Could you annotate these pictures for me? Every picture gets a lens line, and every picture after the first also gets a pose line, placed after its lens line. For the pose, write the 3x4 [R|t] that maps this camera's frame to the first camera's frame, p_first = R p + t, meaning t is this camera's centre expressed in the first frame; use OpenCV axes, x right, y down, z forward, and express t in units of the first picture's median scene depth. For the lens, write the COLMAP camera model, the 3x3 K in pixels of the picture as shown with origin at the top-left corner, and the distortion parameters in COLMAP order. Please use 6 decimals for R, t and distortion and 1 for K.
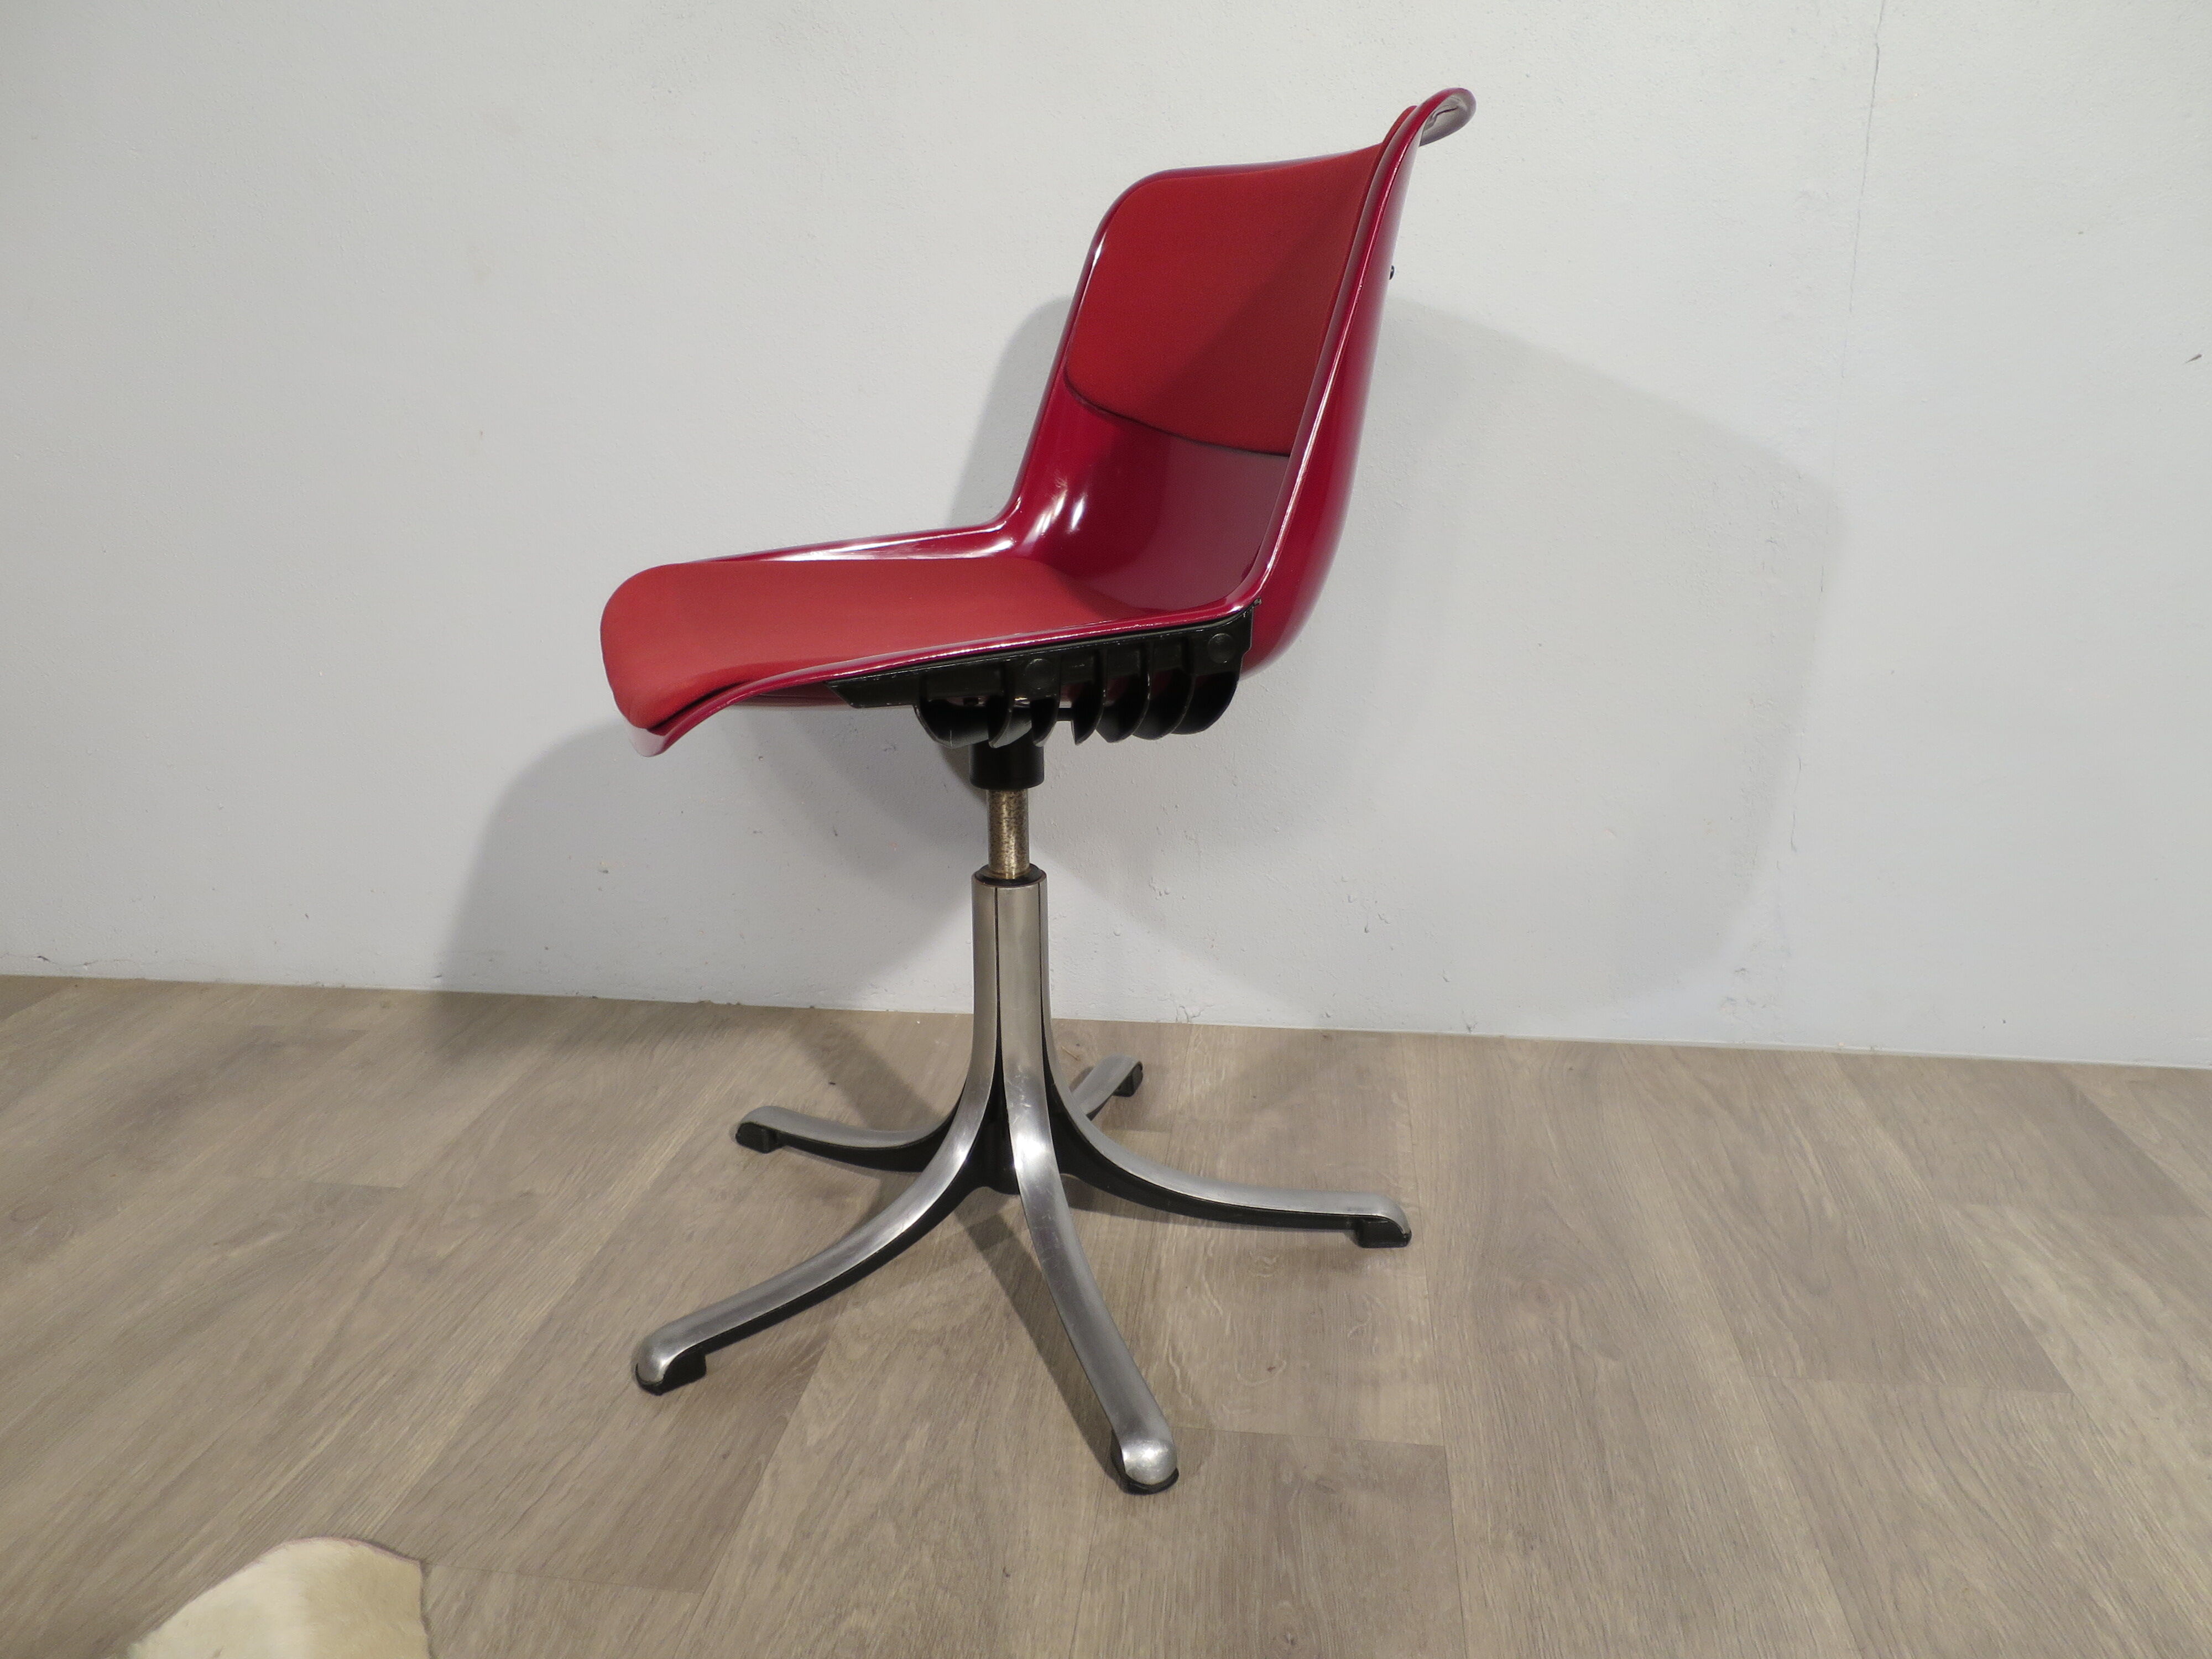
lens RADIAL K [[1592.8, 0, 1108.8], [0, 1592.8, 823.5], [0, 0, 1]] dist [-0.040652, 0.005256]
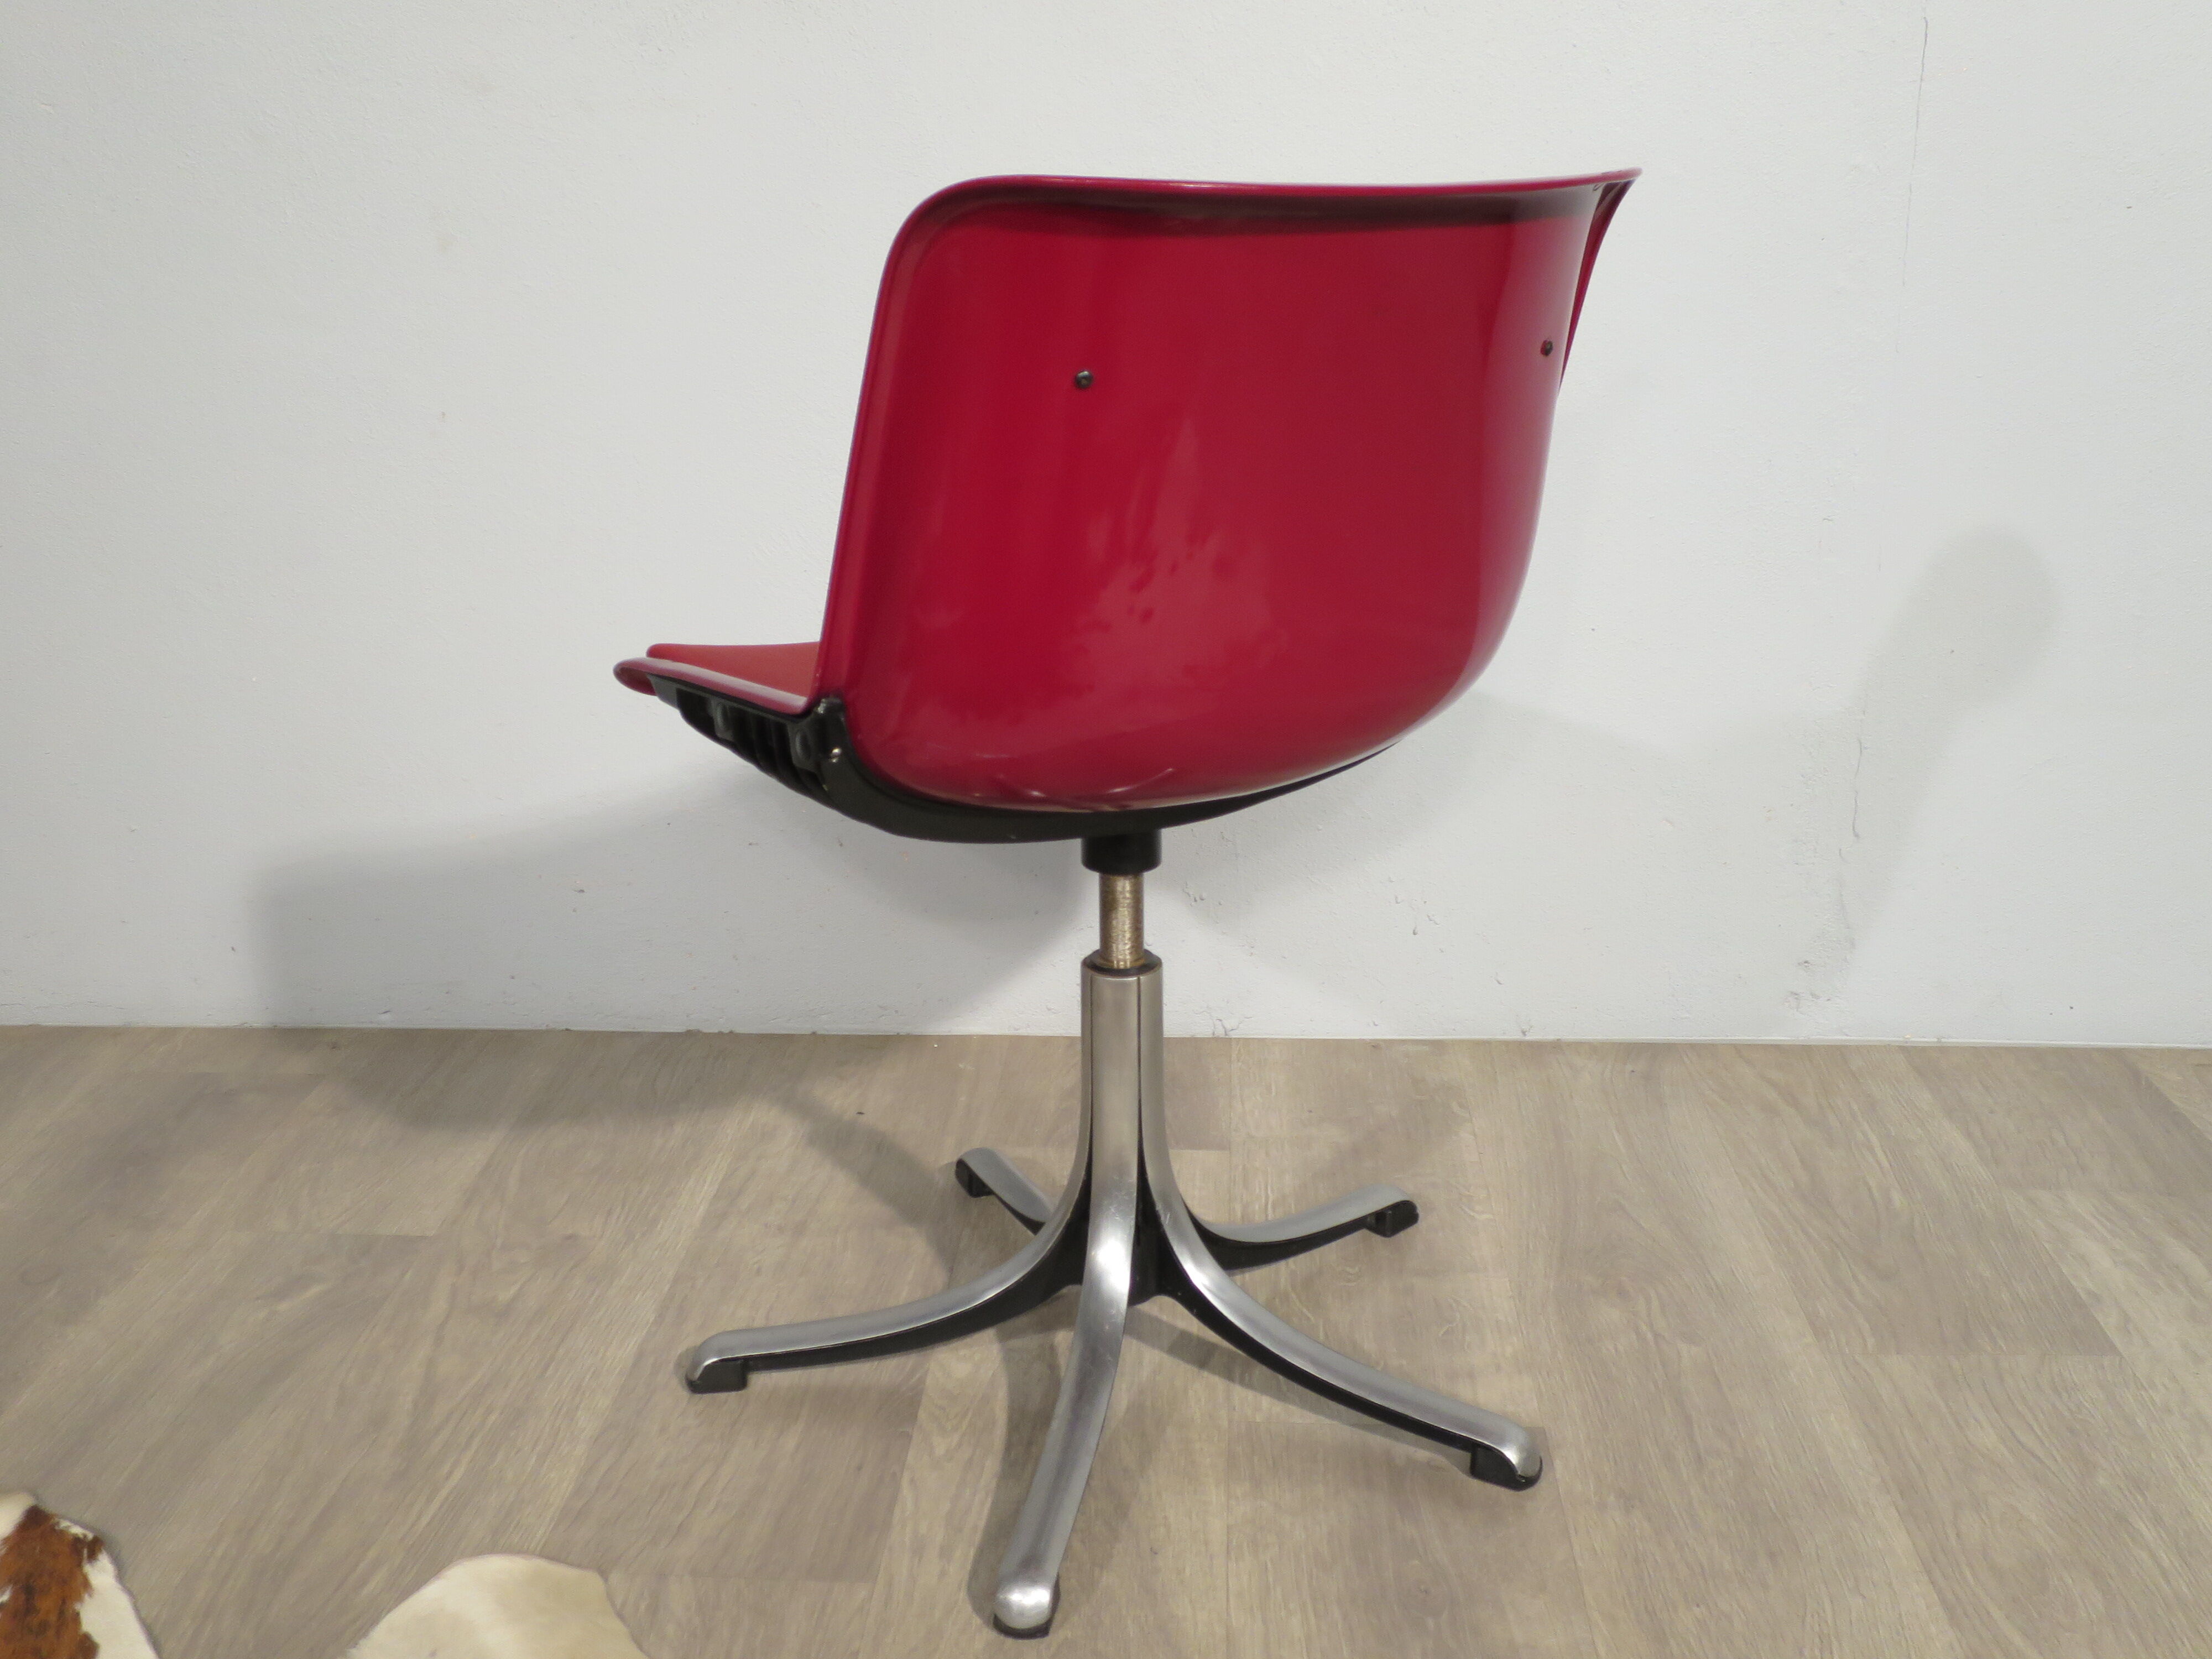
lens RADIAL K [[2101.5, 0, 1117.5], [0, 2101.5, 814.7], [0, 0, 1]] dist [-0.051605, 0.000000]
pose [[0.997320, -0.024683, 0.068878, -0.133435], [0.023565, 0.999578, 0.016994, -0.037715], [-0.069268, -0.015326, 0.997480, -0.308799]]
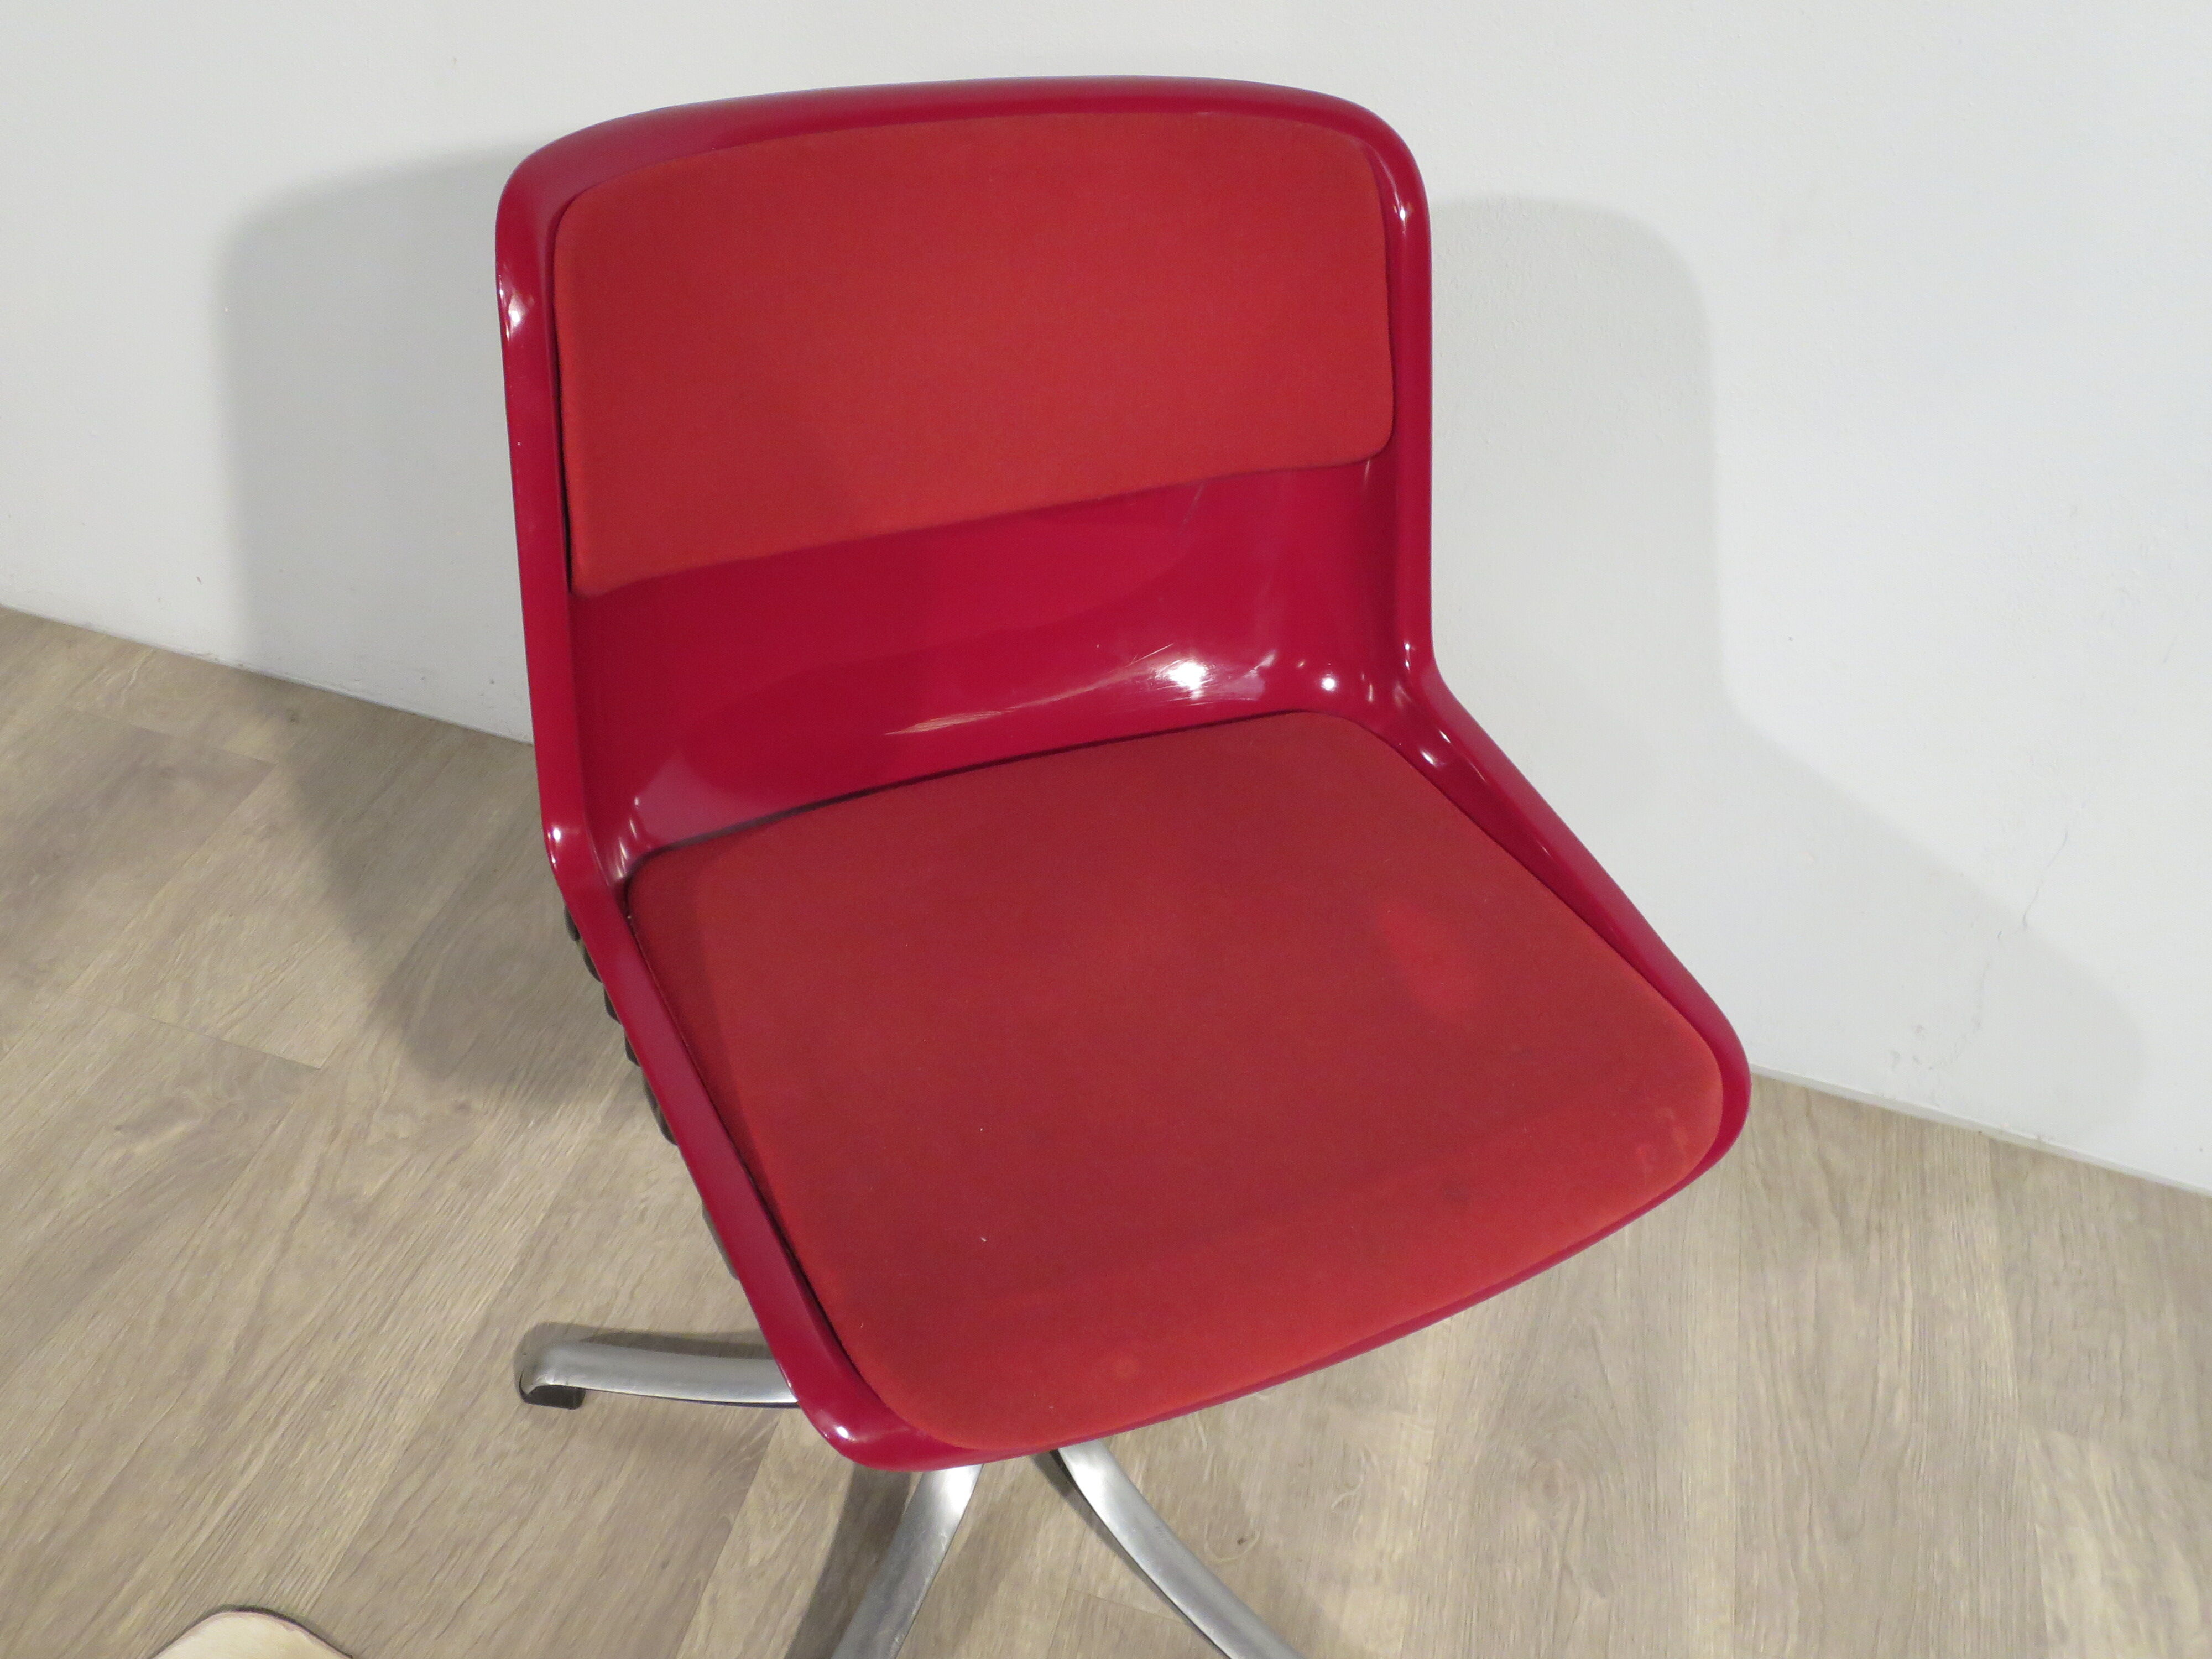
lens RADIAL K [[2101.5, 0, 1106.9], [0, 2101.5, 844.6], [0, 0, 1]] dist [-0.051605, 0.000000]
pose [[0.982206, 0.187570, 0.009405, -0.060239], [-0.177041, 0.908039, 0.379632, -0.448868], [0.062668, -0.374542, 0.925090, 0.001788]]
